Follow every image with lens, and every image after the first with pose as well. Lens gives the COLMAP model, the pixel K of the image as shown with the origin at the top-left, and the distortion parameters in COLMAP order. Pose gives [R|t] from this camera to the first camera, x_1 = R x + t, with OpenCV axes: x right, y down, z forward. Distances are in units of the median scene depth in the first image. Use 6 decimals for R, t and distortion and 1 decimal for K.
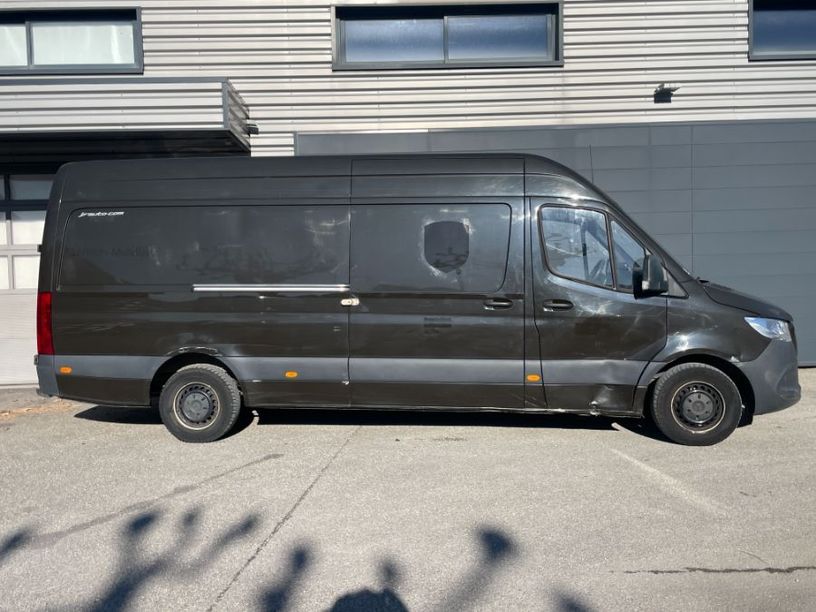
lens RADIAL K [[751.4, 0, 411.9], [0, 751.4, 303.5], [0, 0, 1]] dist [0.055130, 0.000000]
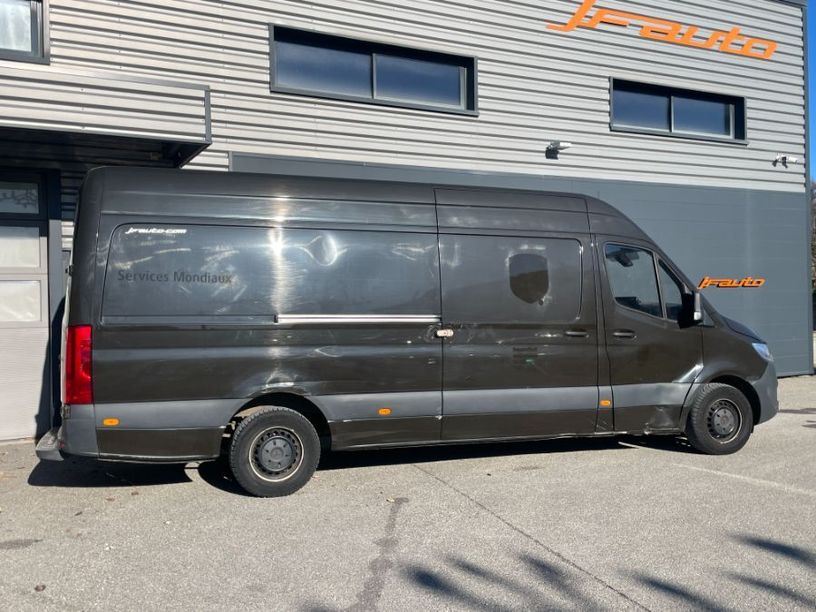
lens RADIAL K [[751.4, 0, 408.5], [0, 751.4, 305.9], [0, 0, 1]] dist [0.055130, 0.000000]
pose [[0.903597, 0.007511, 0.428318, -0.524031], [0.014935, 0.998686, -0.049019, 0.009324], [-0.428123, 0.050691, 0.902298, 0.137864]]
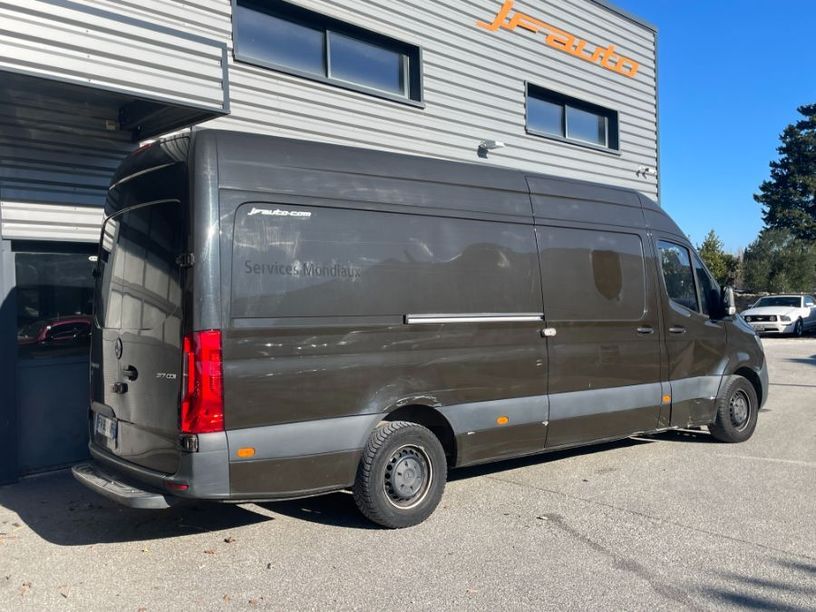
lens RADIAL K [[751.4, 0, 404.4], [0, 751.4, 310.2], [0, 0, 1]] dist [0.055130, 0.000000]
pose [[0.715941, -0.003732, 0.698151, -0.812046], [0.044217, 0.998221, -0.040008, 0.000065], [-0.696759, 0.059514, 0.714832, 0.458771]]
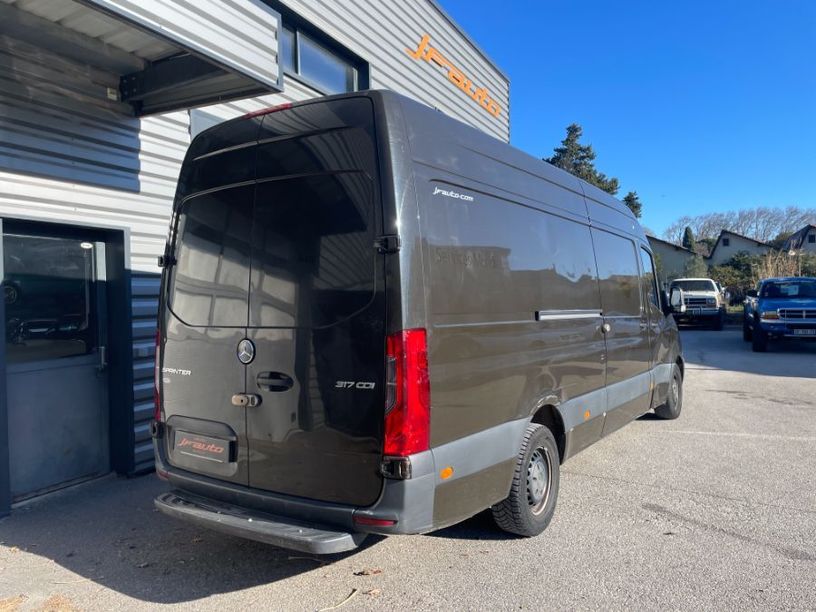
lens RADIAL K [[619.1, 0, 413.3], [0, 619.1, 301.1], [0, 0, 1]] dist [0.043953, -0.048373]
pose [[0.464320, 0.009943, 0.885612, -0.868508], [0.049373, 0.998091, -0.037091, -0.018773], [-0.884290, 0.060947, 0.462943, 0.823542]]
